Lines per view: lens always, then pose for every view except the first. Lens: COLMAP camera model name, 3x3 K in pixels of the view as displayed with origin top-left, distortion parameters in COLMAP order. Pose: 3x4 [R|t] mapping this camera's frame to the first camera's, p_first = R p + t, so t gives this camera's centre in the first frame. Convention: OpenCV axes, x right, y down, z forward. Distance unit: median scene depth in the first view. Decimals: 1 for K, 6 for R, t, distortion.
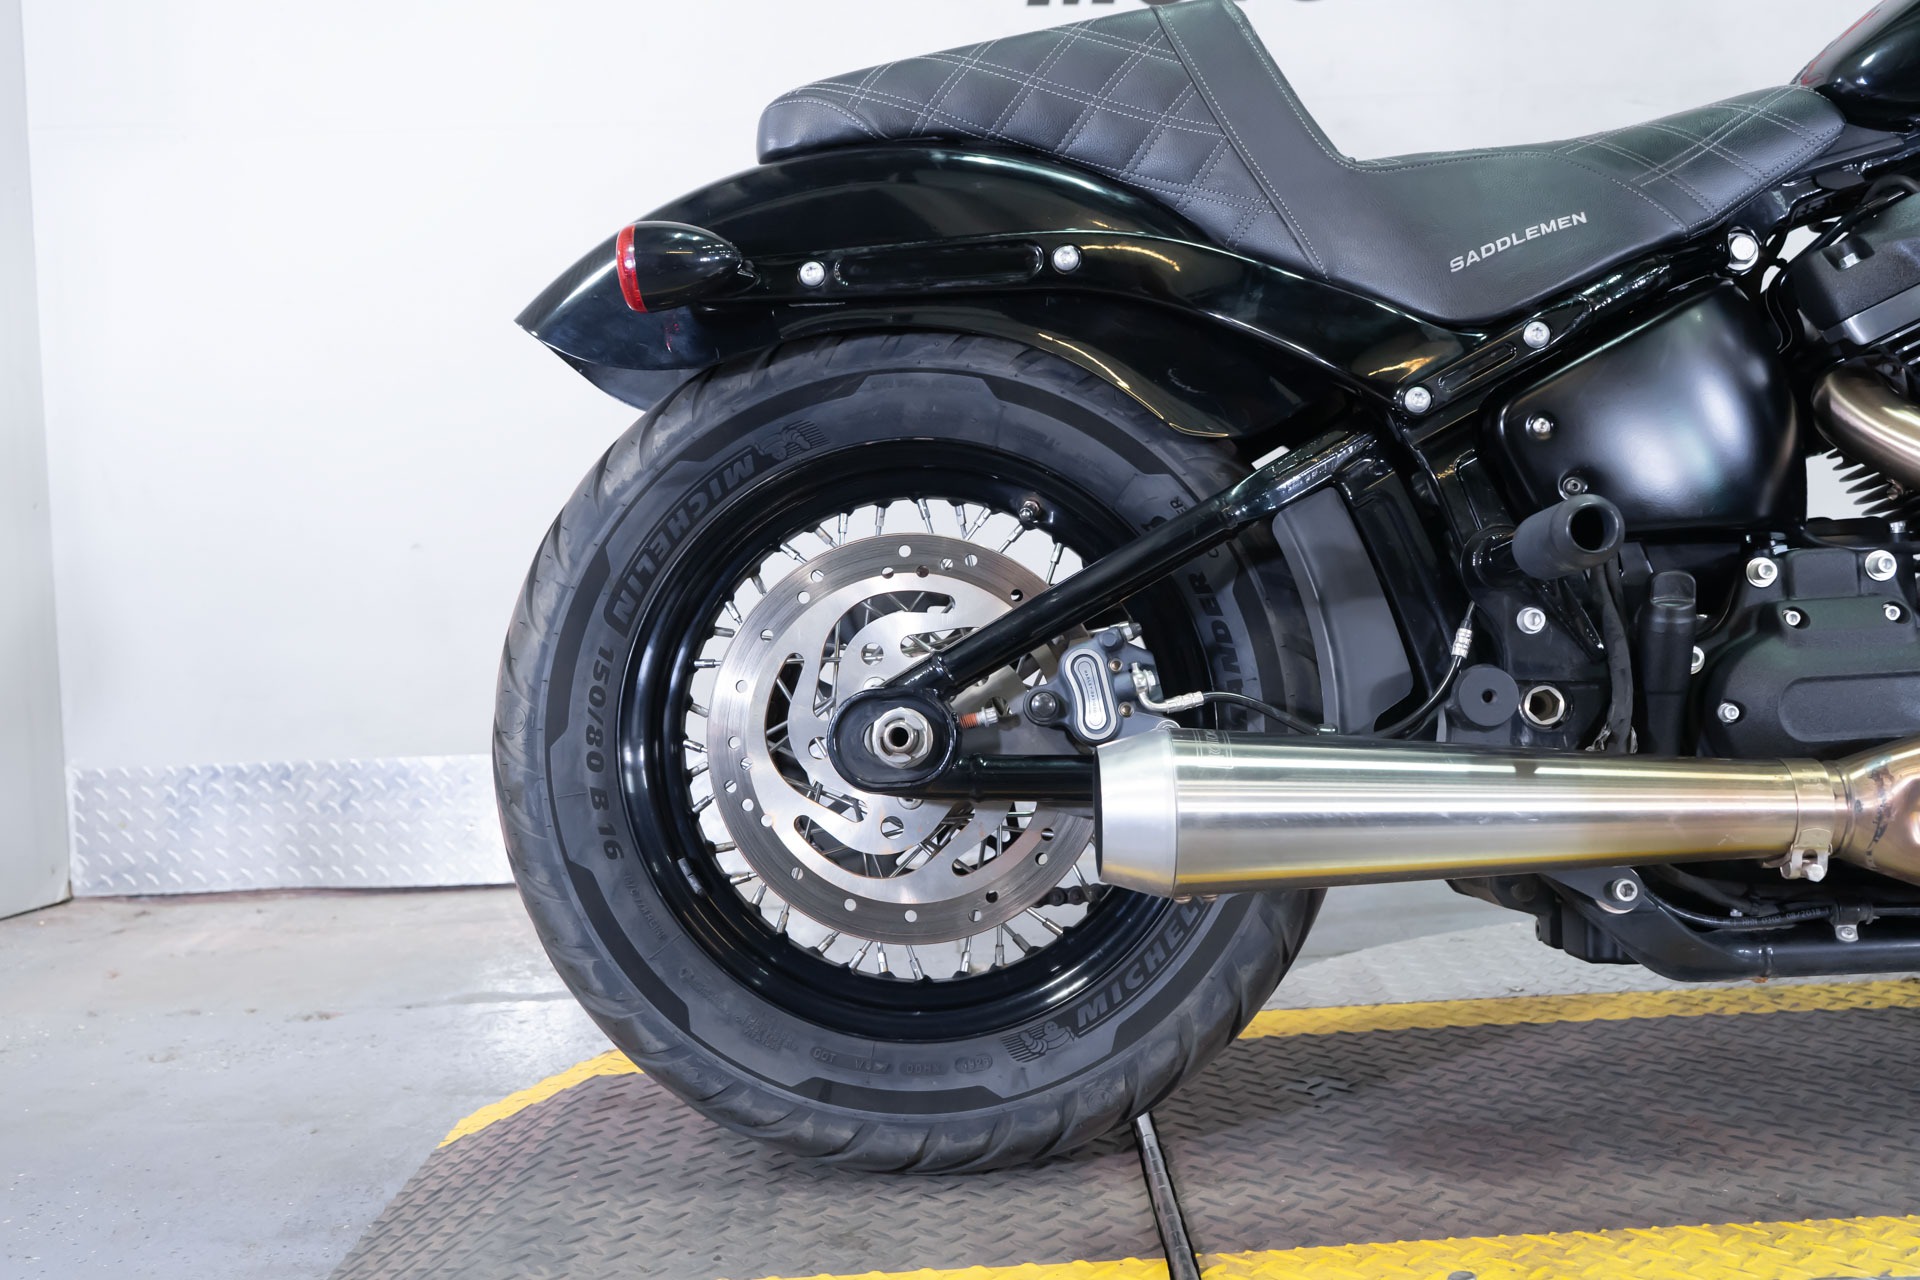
lens RADIAL K [[1812.1, 0, 960.0], [0, 1812.1, 640.0], [0, 0, 1]] dist [-0.004359, 0.015028]
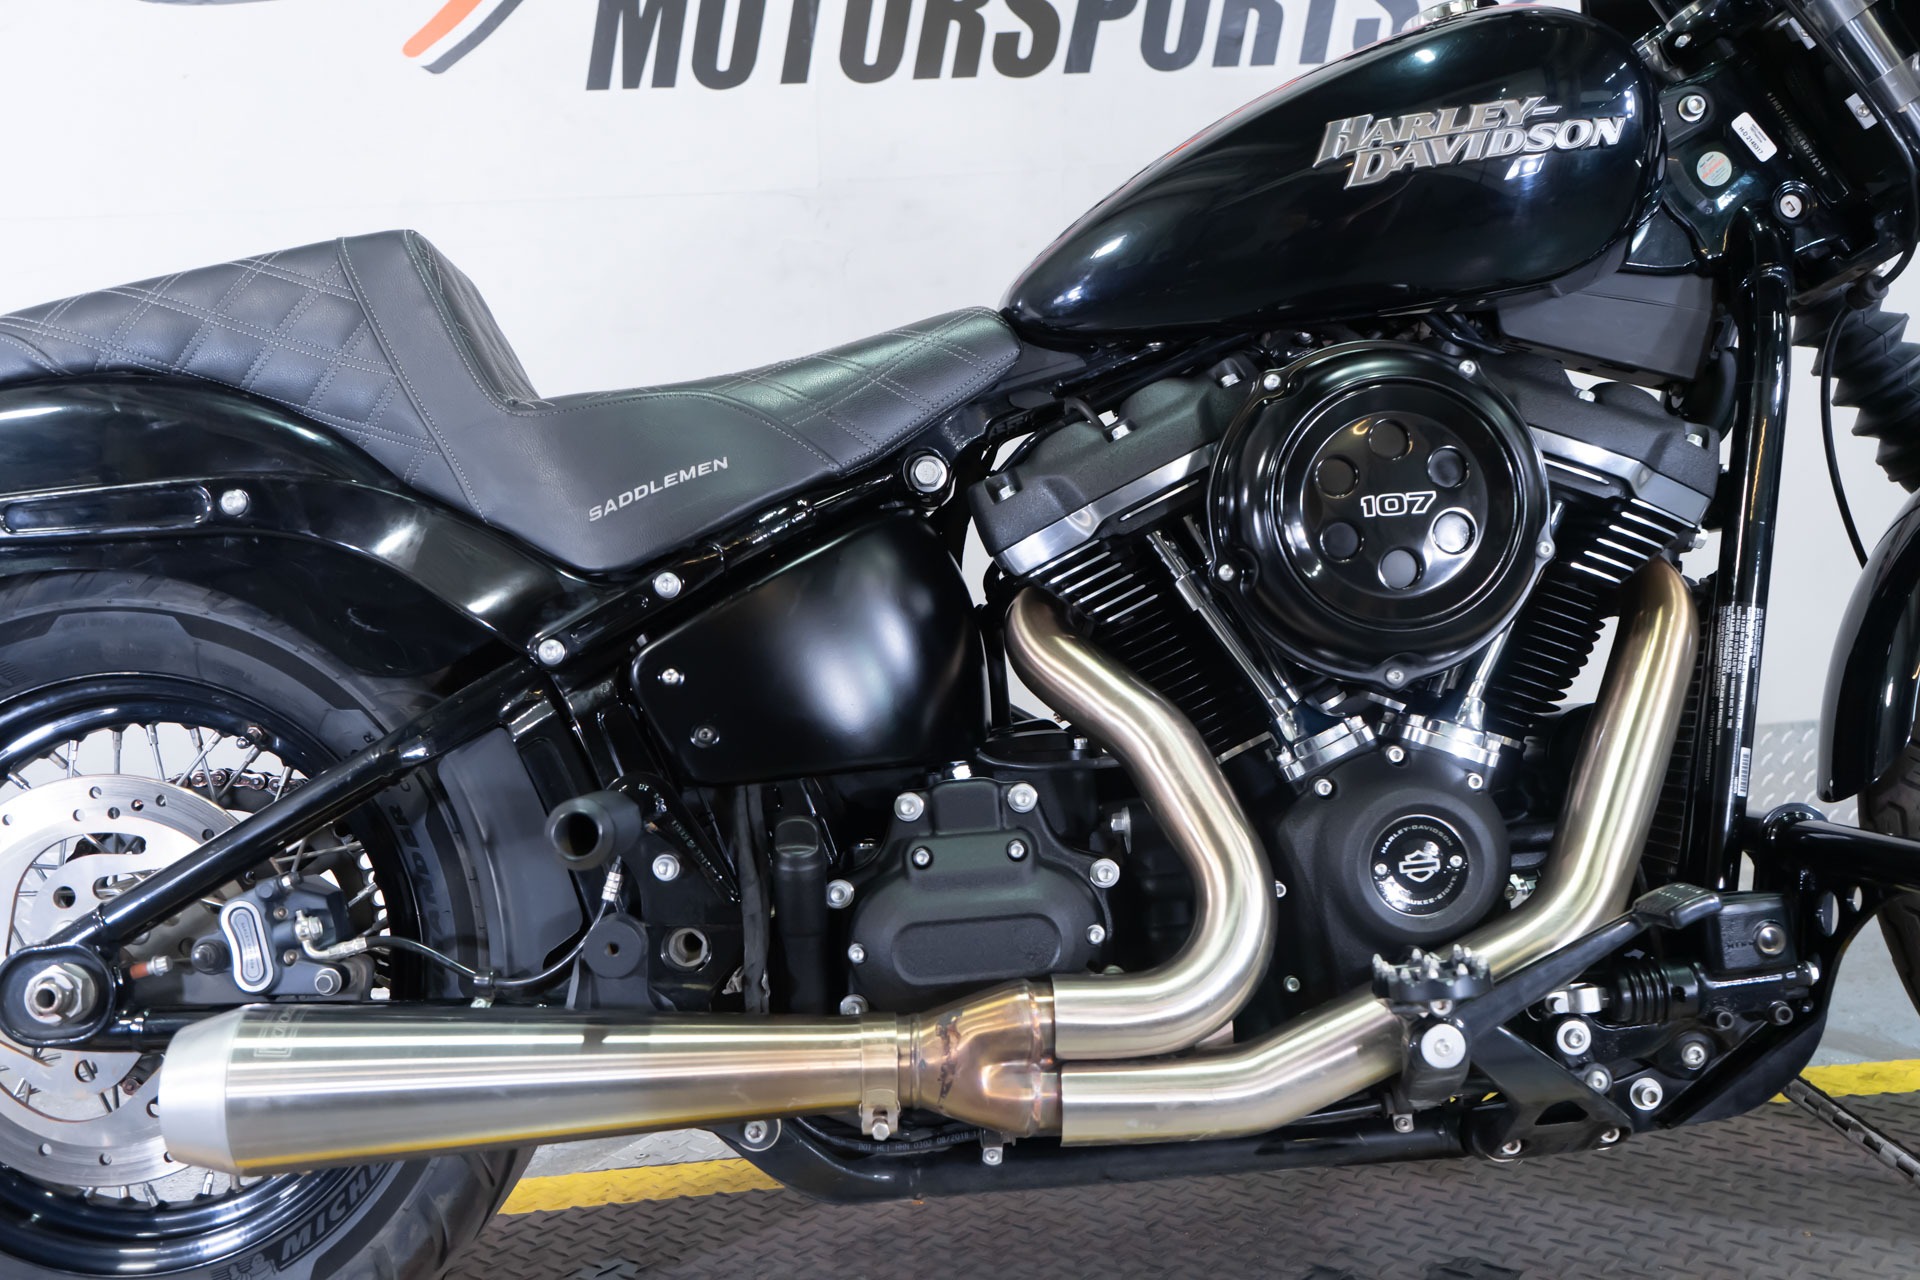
lens RADIAL K [[1812.1, 0, 960.0], [0, 1812.1, 640.0], [0, 0, 1]] dist [-0.004359, 0.015028]
pose [[0.998356, -0.024814, 0.051675, 0.404032], [0.023507, 0.999392, 0.025752, -0.150921], [-0.052283, -0.024495, 0.998332, -0.020750]]
